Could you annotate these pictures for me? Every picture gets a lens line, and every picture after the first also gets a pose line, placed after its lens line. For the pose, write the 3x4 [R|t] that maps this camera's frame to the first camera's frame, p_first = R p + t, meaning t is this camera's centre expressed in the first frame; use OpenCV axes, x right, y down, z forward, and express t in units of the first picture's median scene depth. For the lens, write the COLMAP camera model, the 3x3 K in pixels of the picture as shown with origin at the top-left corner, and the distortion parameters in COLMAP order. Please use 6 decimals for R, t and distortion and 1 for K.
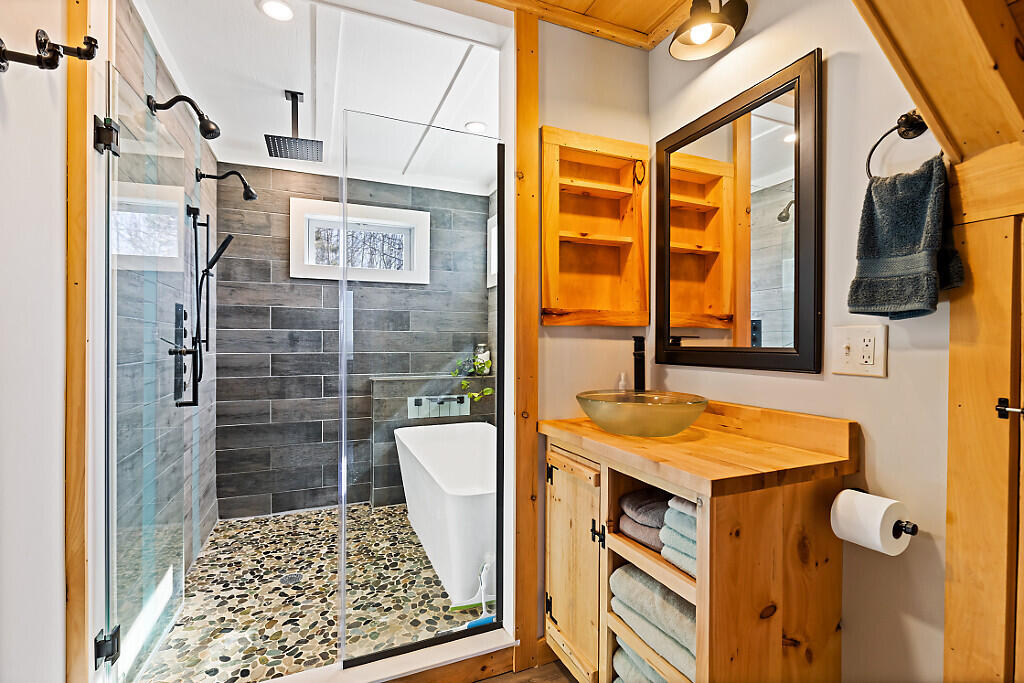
lens RADIAL K [[473.9, 0, 506.7], [0, 473.9, 337.0], [0, 0, 1]] dist [-0.001583, -0.000108]
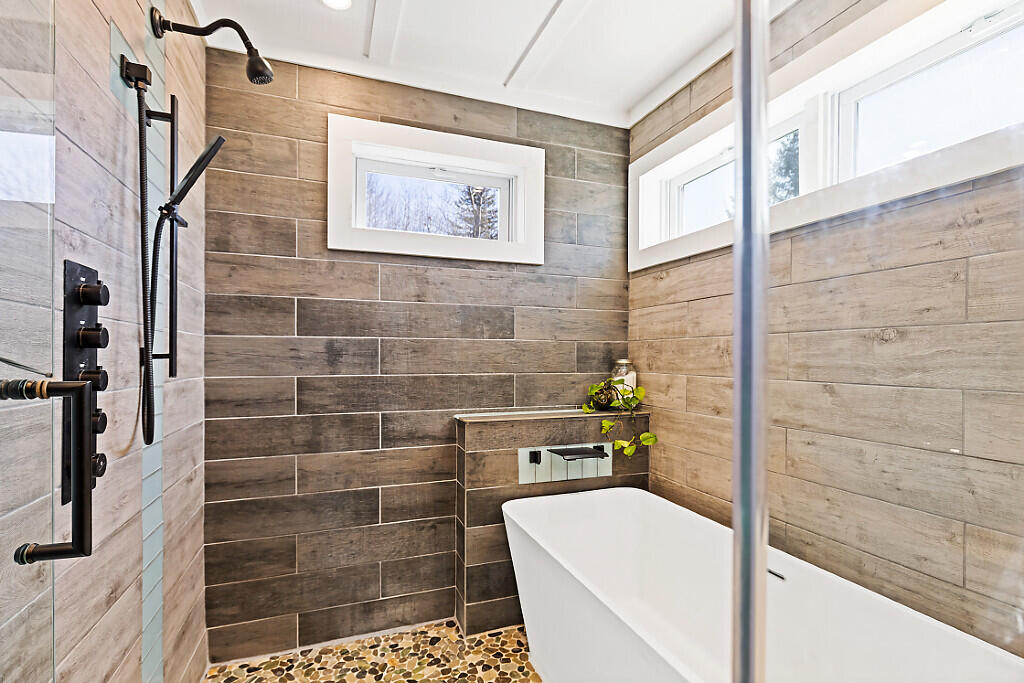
lens RADIAL K [[495.0, 0, 510.3], [0, 495.0, 351.3], [0, 0, 1]] dist [-0.003873, -0.000310]
pose [[0.999031, -0.000614, -0.044016, -0.200093], [0.000676, 0.999999, 0.001383, 0.002144], [0.044015, -0.001411, 0.999030, 0.386738]]
